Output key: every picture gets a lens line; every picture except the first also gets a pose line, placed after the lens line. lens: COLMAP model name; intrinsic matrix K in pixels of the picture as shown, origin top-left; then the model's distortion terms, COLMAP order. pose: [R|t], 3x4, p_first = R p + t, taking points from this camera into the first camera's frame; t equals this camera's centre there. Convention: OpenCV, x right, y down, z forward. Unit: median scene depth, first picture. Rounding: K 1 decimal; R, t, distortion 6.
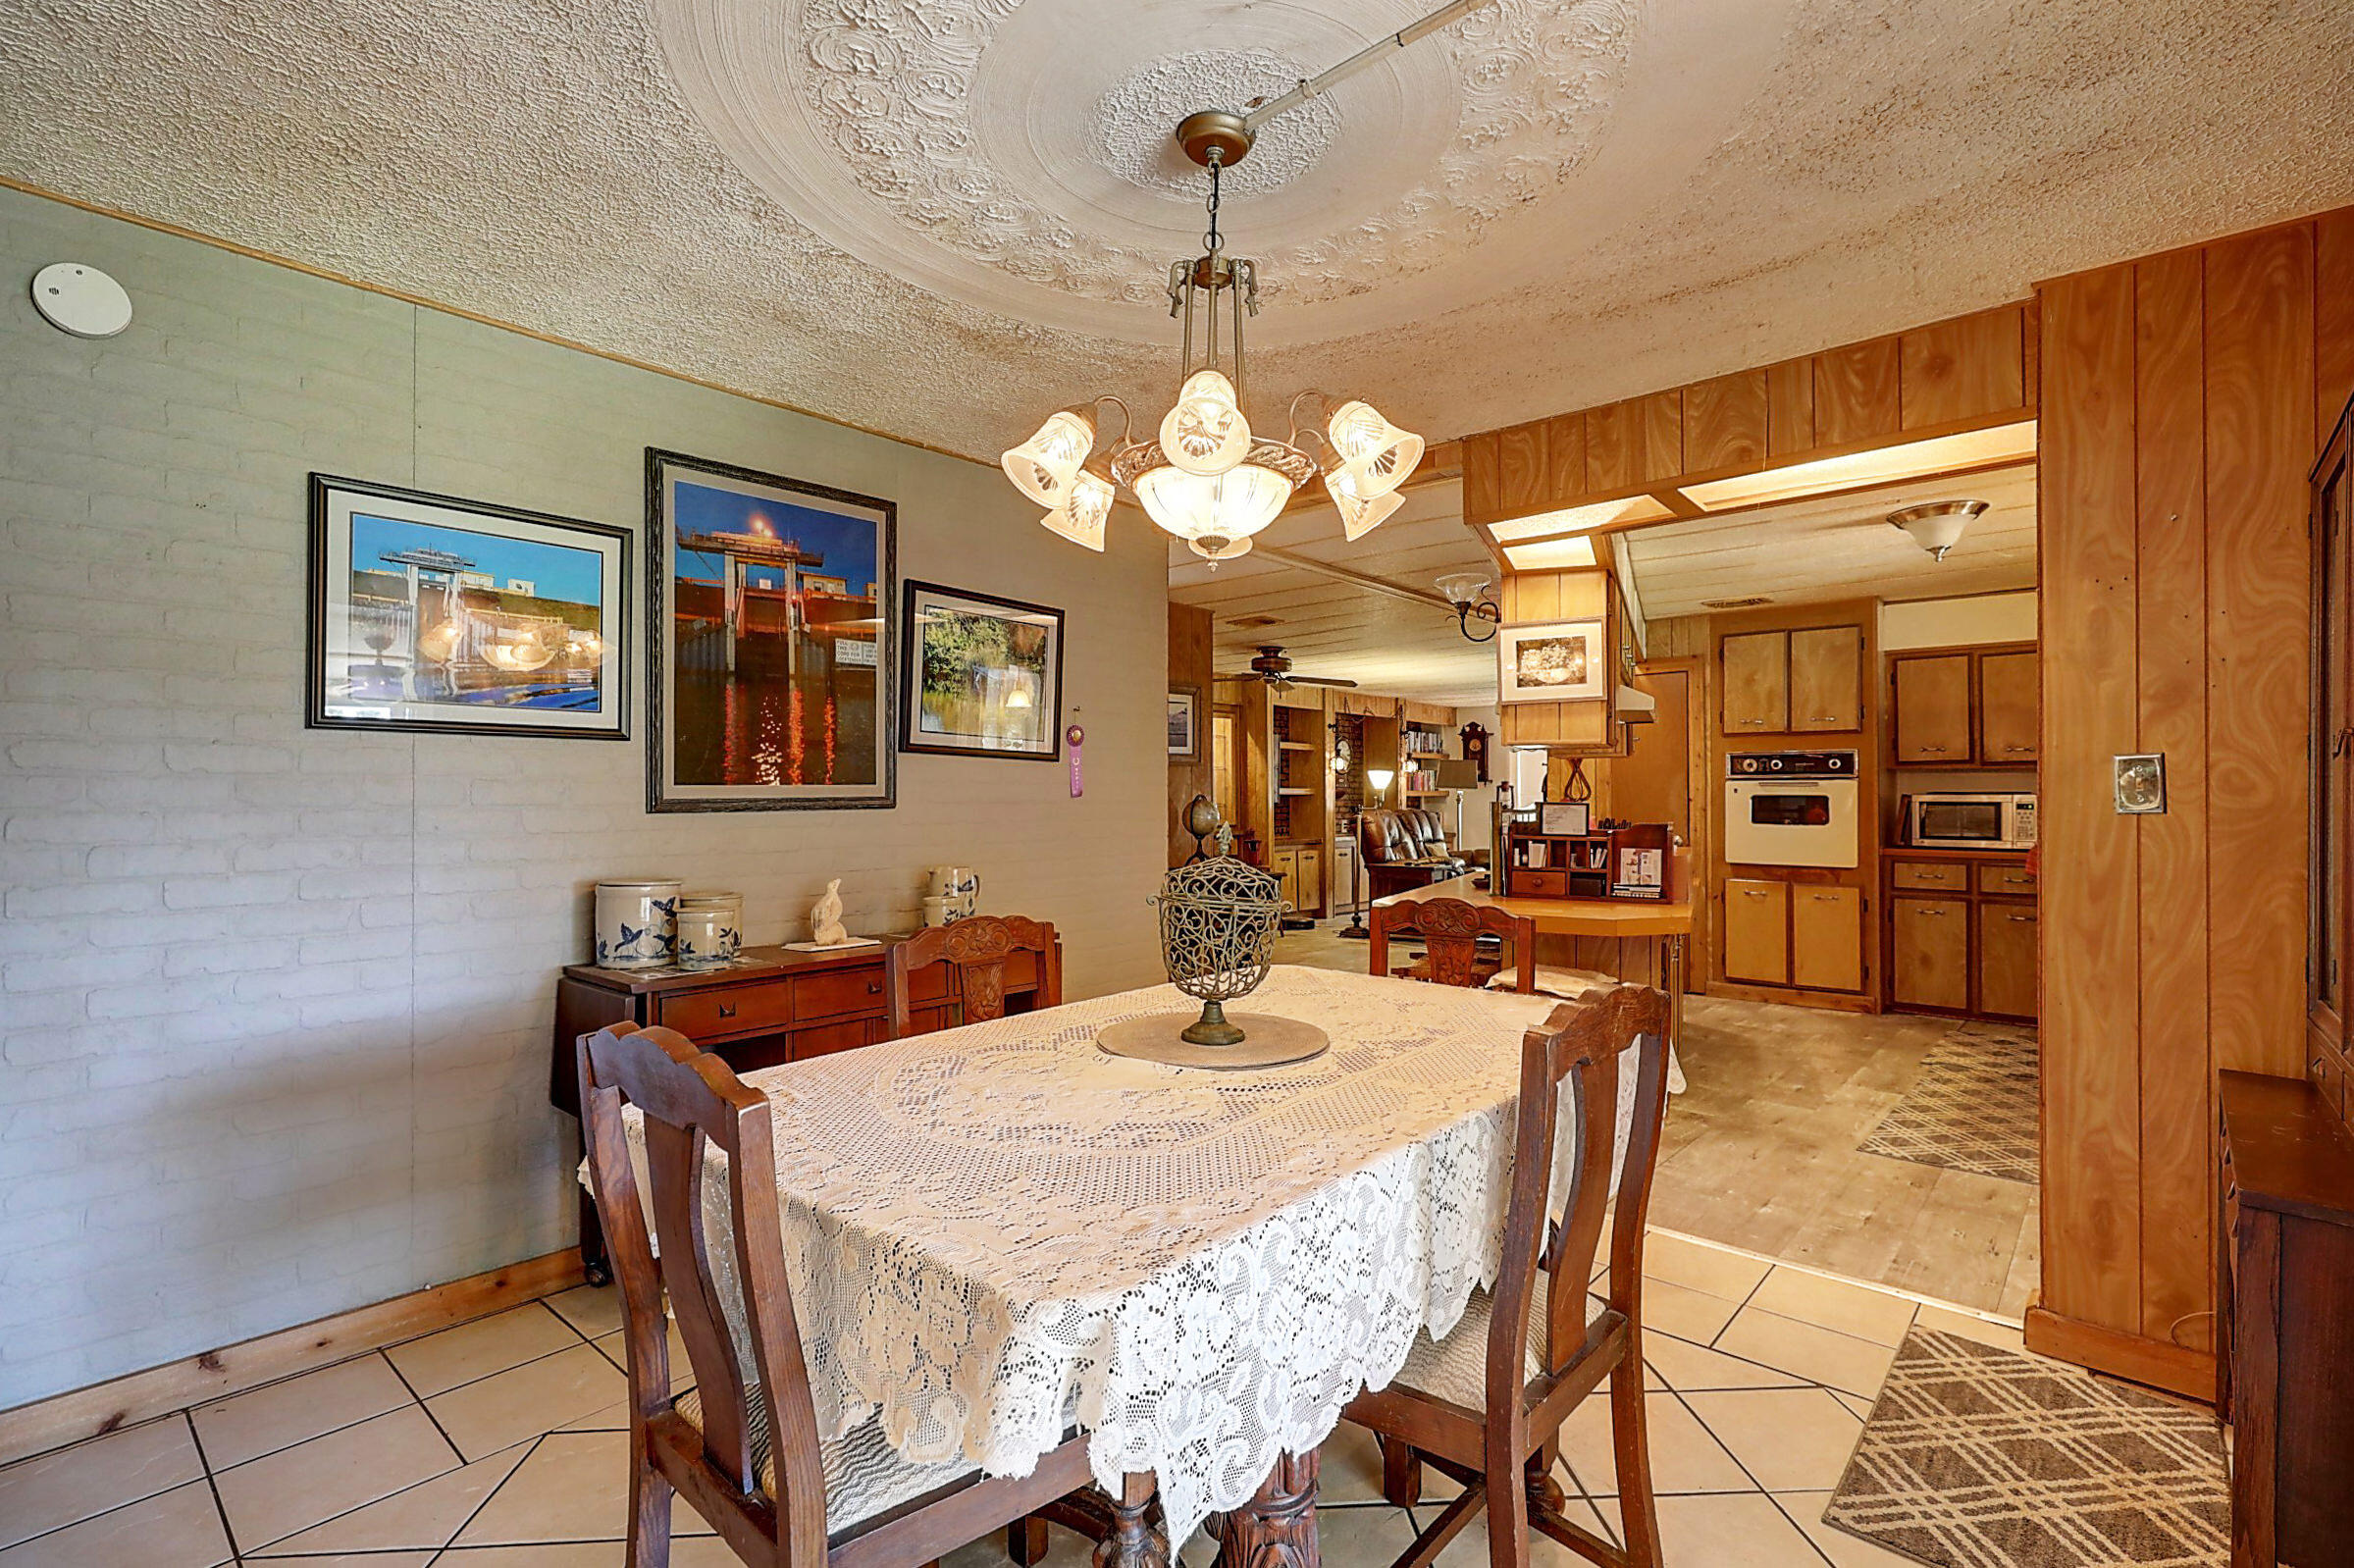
lens RADIAL K [[1068.7, 0, 1196.4], [0, 1068.7, 789.0], [0, 0, 1]] dist [0.003524, 0.000160]
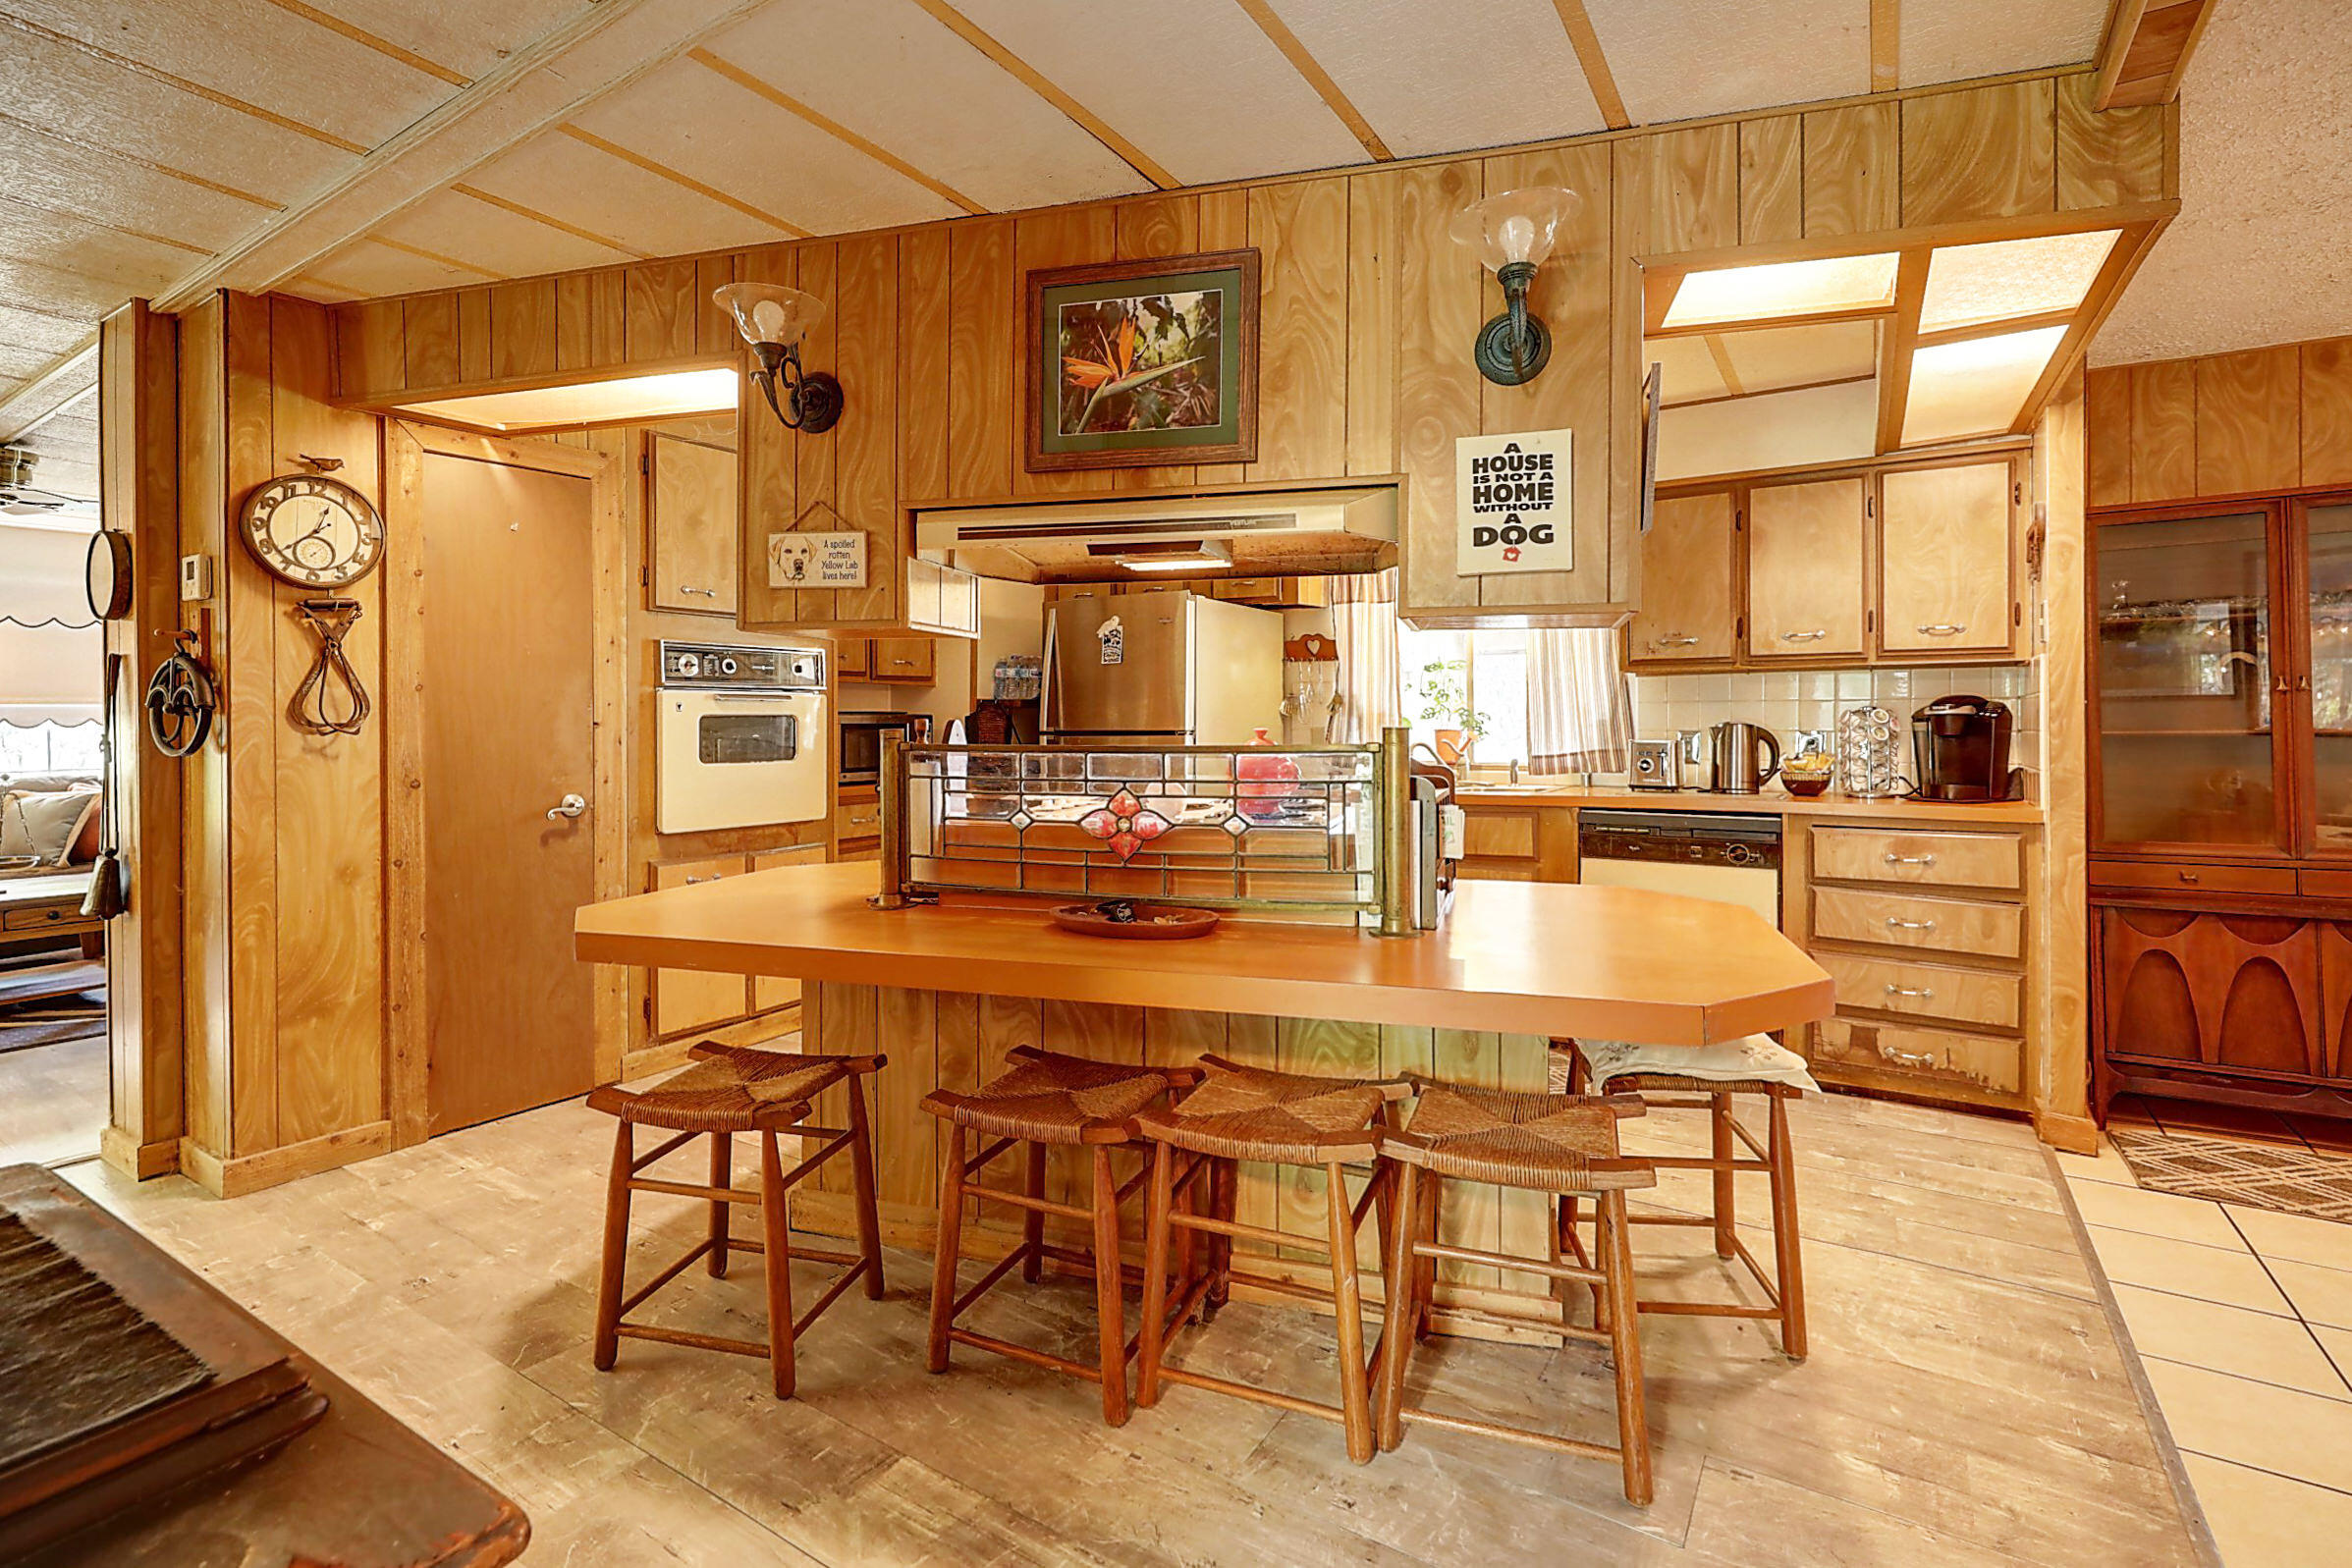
lens RADIAL K [[1080.0, 0, 1183.1], [0, 1080.0, 719.8], [0, 0, 1]] dist [0.000670, -0.000134]
pose [[-0.147141, -0.002956, 0.989111, -0.121767], [-0.003830, 0.999990, 0.002419, 0.006196], [-0.989108, -0.003432, -0.147150, 0.884120]]
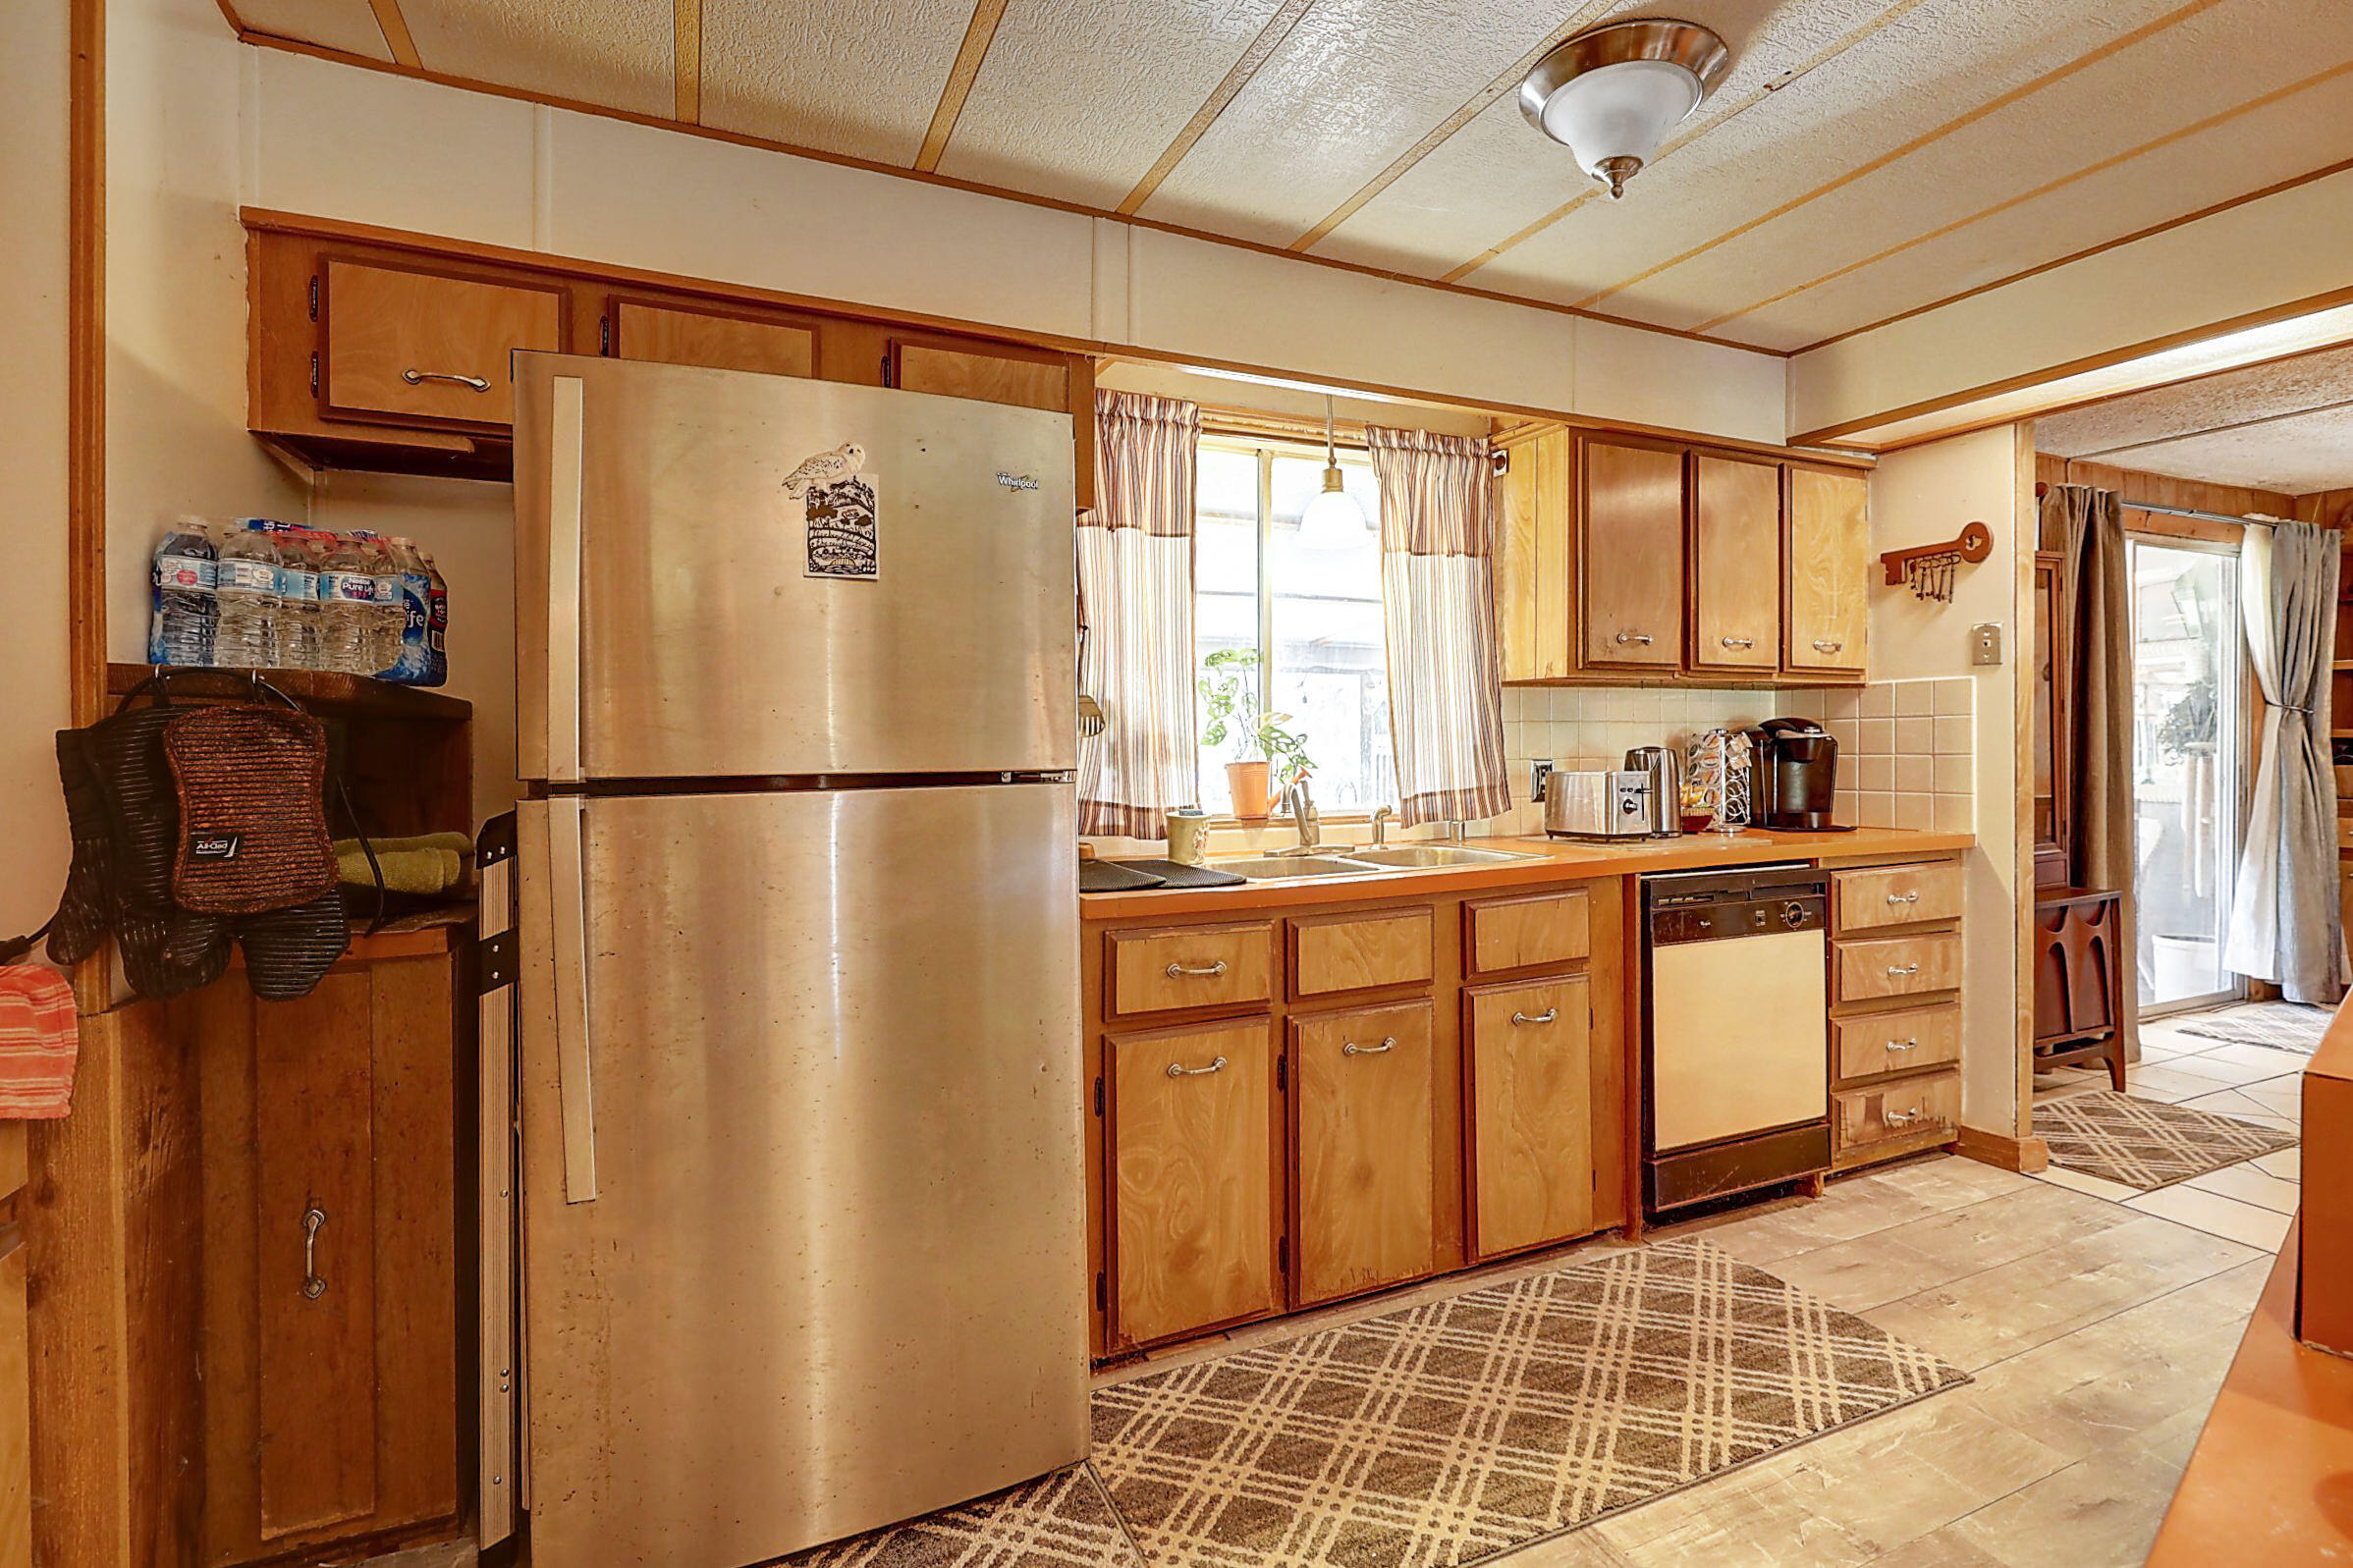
lens RADIAL K [[1094.7, 0, 1169.2], [0, 1094.7, 754.4], [0, 0, 1]] dist [-0.000465, -0.000733]
pose [[-0.909720, -0.002309, 0.415216, 0.468239], [-0.001249, 0.999995, 0.002825, 0.010216], [-0.415221, 0.002051, -0.909718, 1.034742]]
